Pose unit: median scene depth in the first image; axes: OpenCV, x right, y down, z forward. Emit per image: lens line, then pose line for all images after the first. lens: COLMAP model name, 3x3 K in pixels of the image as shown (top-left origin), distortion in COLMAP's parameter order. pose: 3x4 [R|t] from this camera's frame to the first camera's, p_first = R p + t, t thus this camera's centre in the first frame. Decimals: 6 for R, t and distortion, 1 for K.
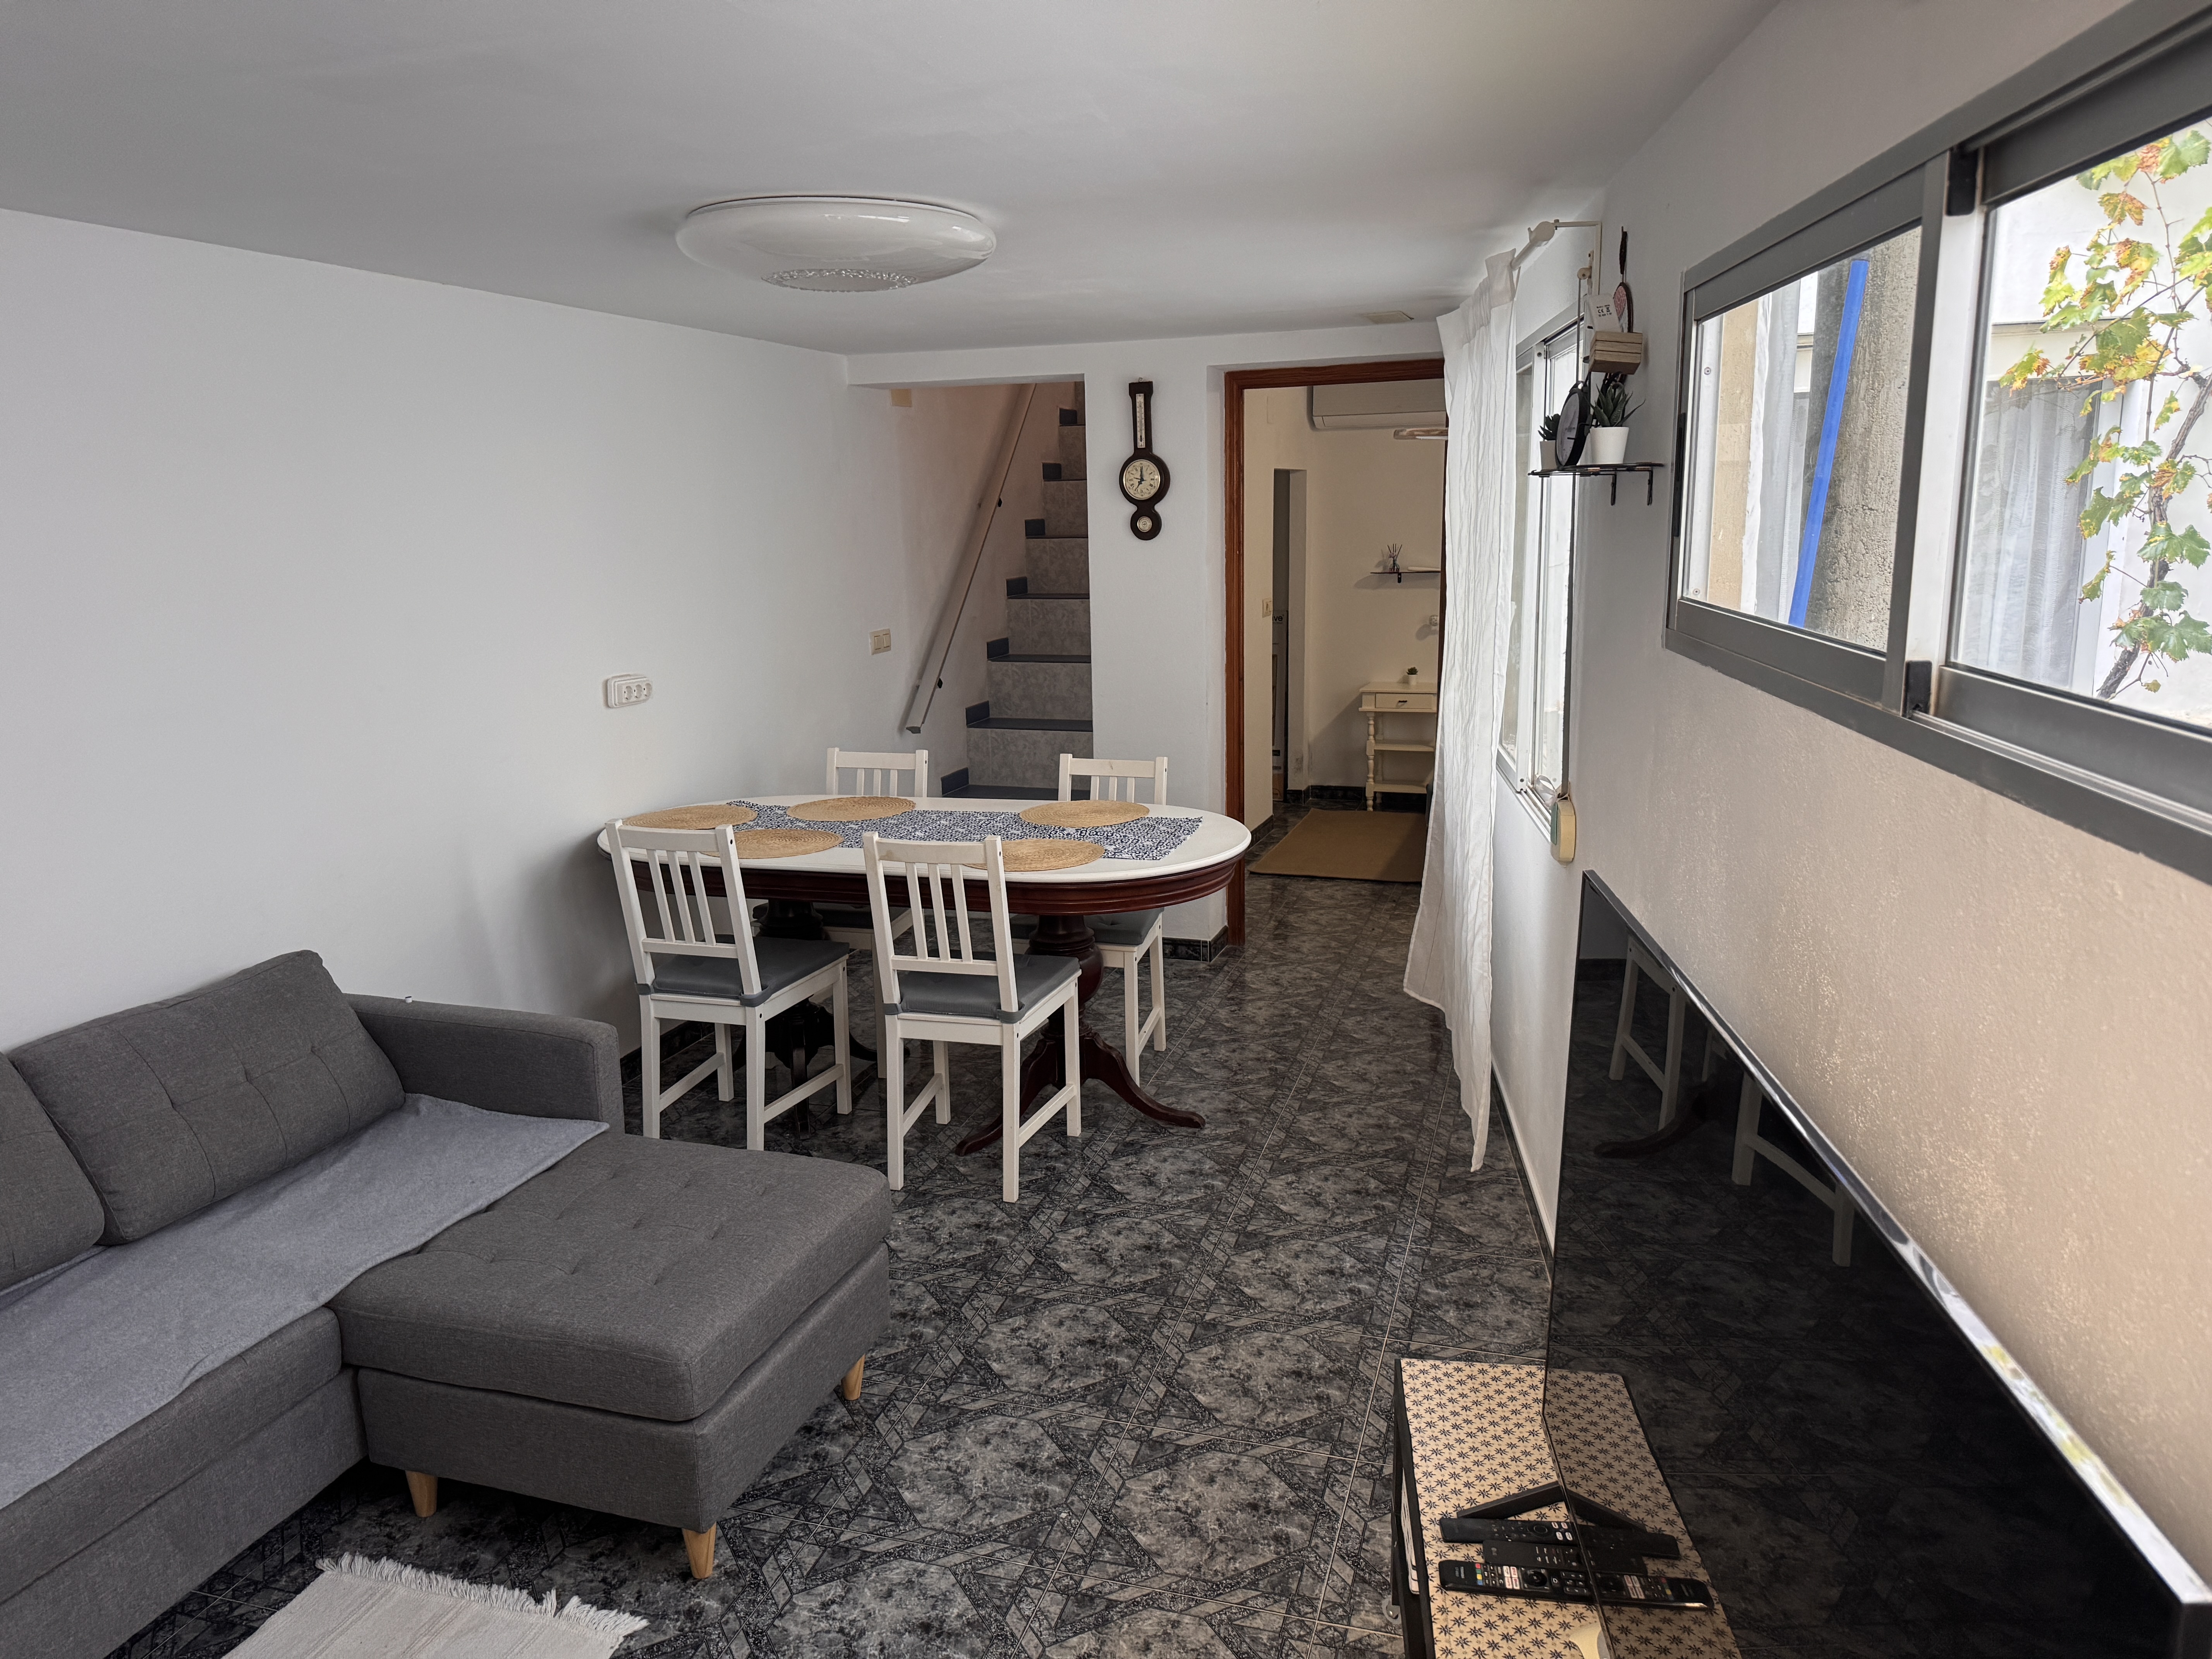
lens RADIAL K [[1562.5, 0, 1105.7], [0, 1562.5, 825.9], [0, 0, 1]] dist [0.008254, 0.002437]
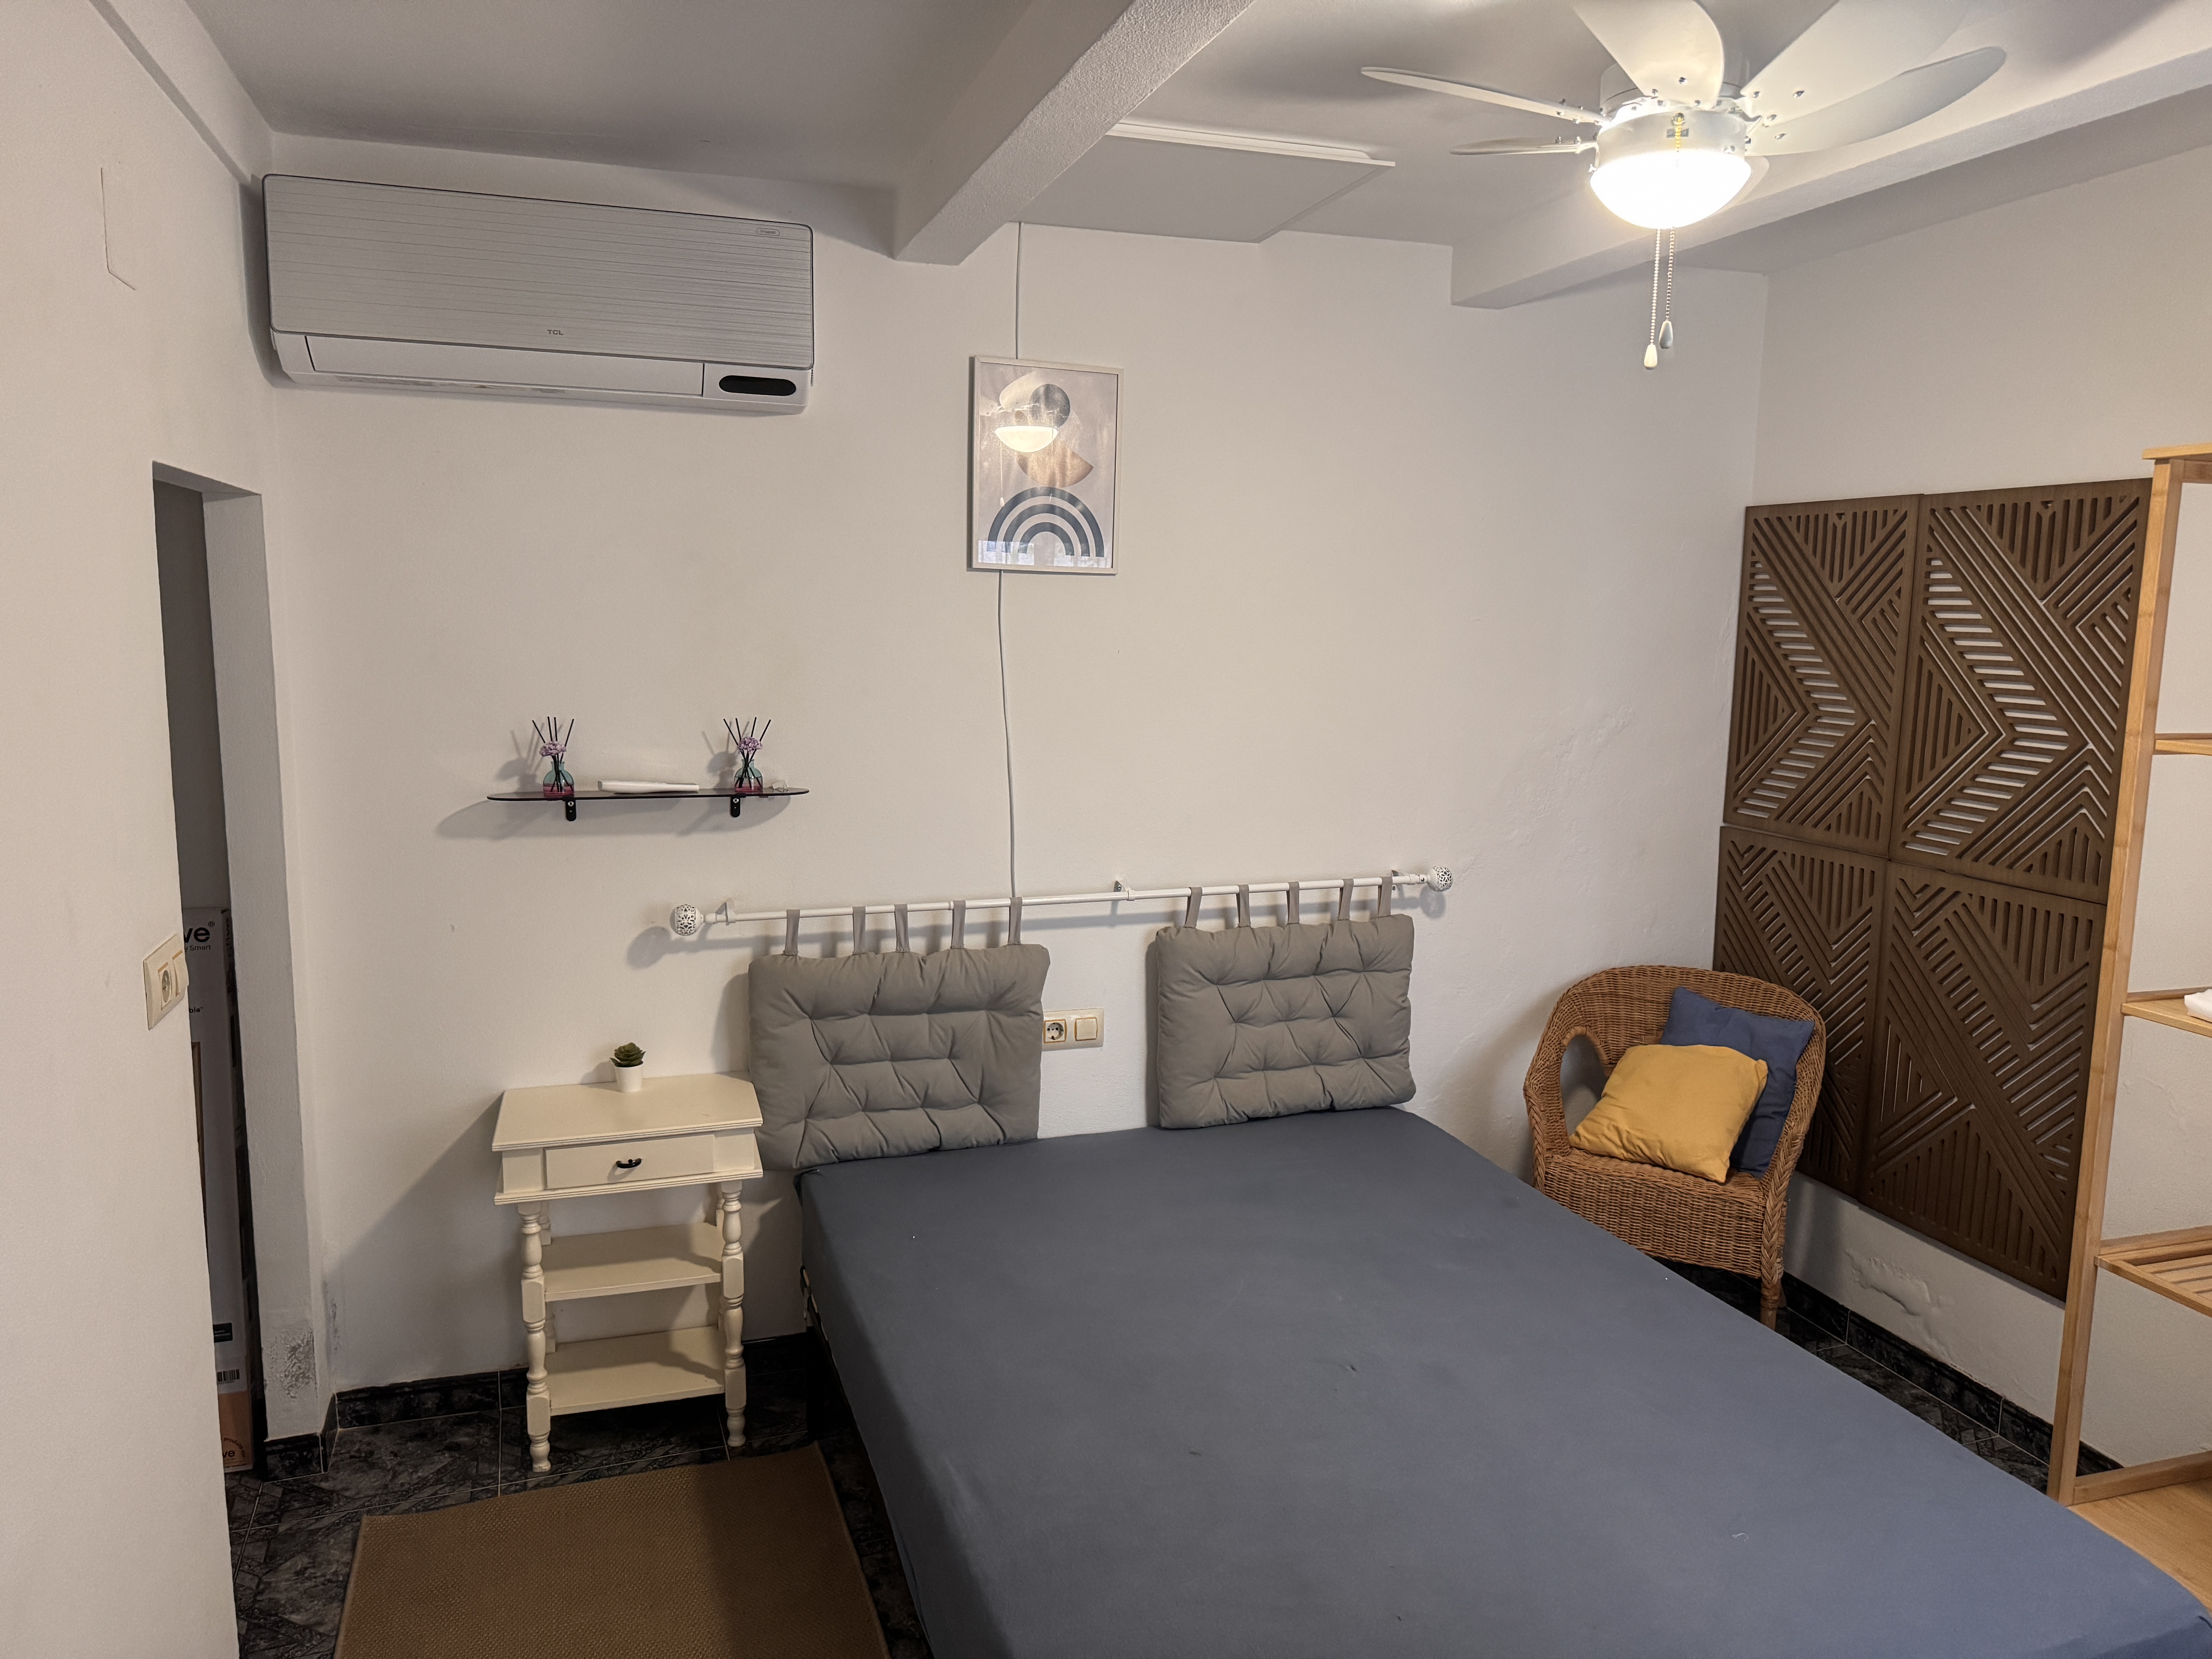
lens RADIAL K [[1562.5, 0, 1104.9], [0, 1562.5, 830.2], [0, 0, 1]] dist [0.008254, 0.002437]
pose [[0.795585, -0.059047, 0.602957, 0.065340], [0.097696, 0.994718, -0.031497, -0.128089], [-0.597912, 0.083965, 0.797152, 0.625917]]
